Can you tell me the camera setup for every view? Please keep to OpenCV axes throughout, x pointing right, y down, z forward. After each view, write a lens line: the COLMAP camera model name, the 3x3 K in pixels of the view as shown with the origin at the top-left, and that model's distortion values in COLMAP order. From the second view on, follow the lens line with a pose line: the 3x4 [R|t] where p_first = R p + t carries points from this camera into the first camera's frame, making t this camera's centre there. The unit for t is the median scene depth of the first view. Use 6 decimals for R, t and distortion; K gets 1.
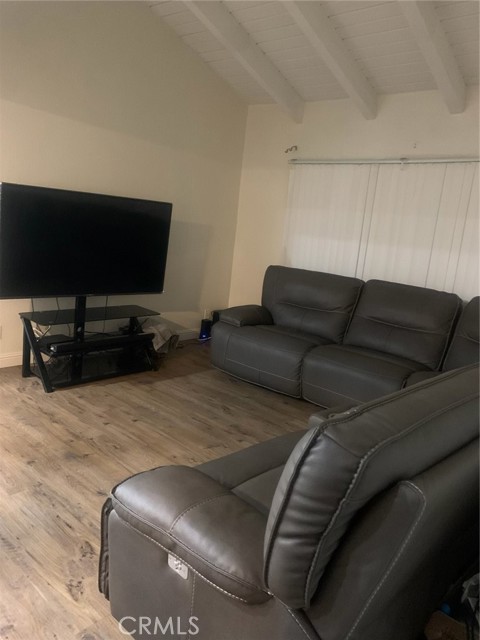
lens RADIAL K [[473.1, 0, 240.7], [0, 473.1, 315.0], [0, 0, 1]] dist [0.056924, -0.088480]
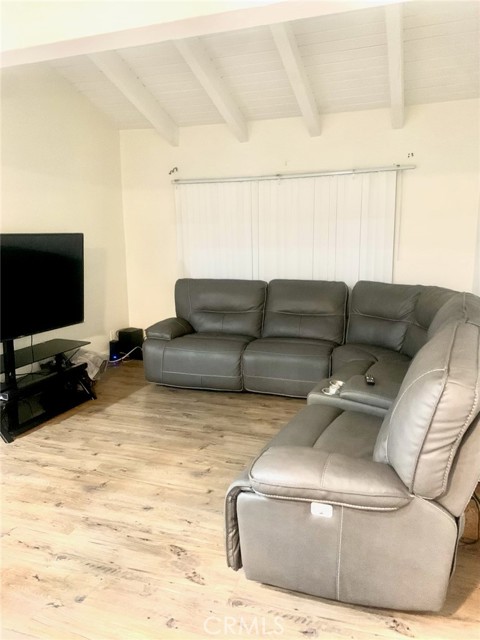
lens RADIAL K [[473.1, 0, 240.7], [0, 473.1, 315.0], [0, 0, 1]] dist [0.056924, -0.088480]
pose [[0.924200, -0.169571, 0.342198, -0.232306], [0.171539, 0.984866, 0.024748, -0.033202], [-0.341216, 0.035828, 0.939302, -0.074387]]
